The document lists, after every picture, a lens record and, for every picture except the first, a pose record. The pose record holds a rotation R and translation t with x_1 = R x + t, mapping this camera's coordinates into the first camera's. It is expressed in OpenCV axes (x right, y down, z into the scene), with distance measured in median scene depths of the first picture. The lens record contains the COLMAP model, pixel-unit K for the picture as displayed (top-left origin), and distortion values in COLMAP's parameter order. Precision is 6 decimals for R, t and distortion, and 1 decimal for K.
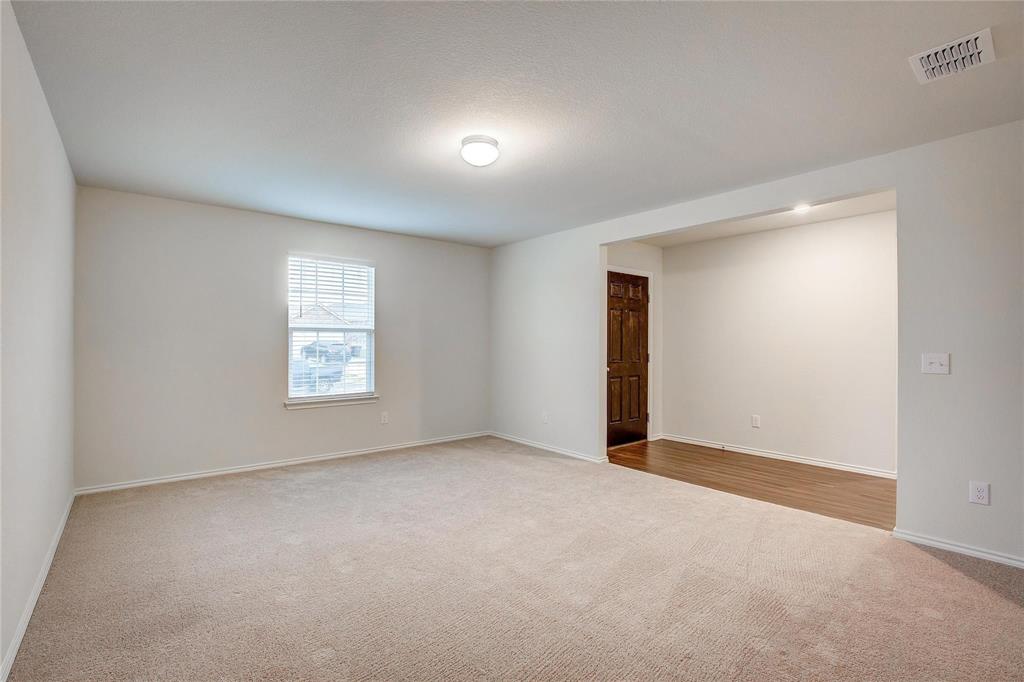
lens RADIAL K [[468.7, 0, 514.0], [0, 468.7, 342.6], [0, 0, 1]] dist [-0.039592, 0.008215]
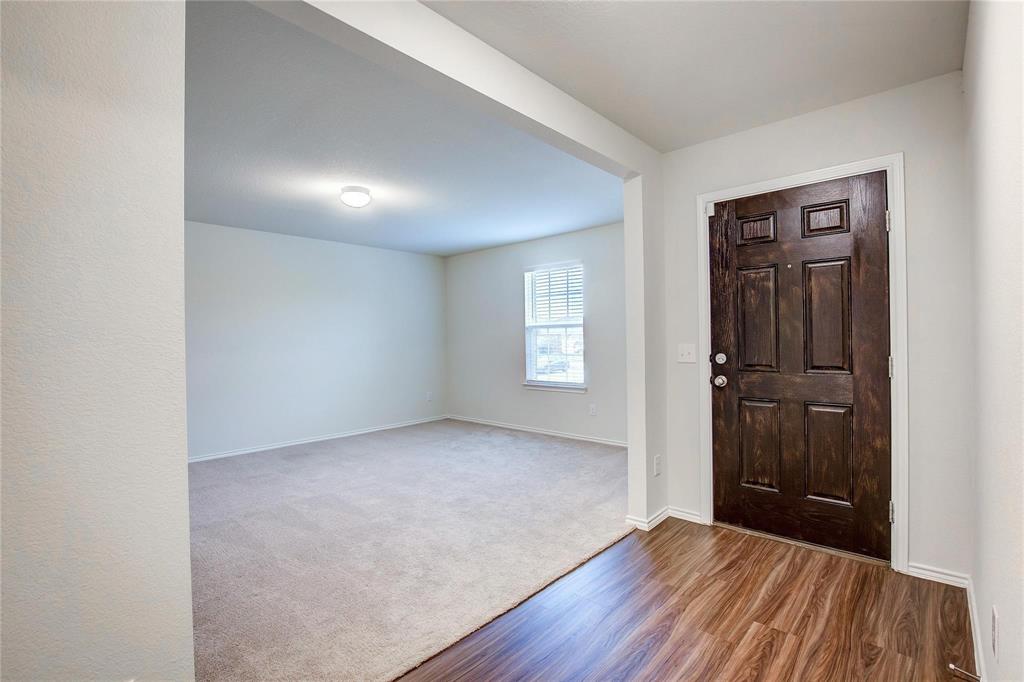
lens RADIAL K [[468.7, 0, 514.0], [0, 468.7, 342.6], [0, 0, 1]] dist [-0.039592, 0.008215]
pose [[0.132930, 0.004986, -0.991113, 1.228124], [0.016382, 0.999840, 0.007227, 0.005500], [0.990990, -0.017197, 0.132827, 1.185311]]
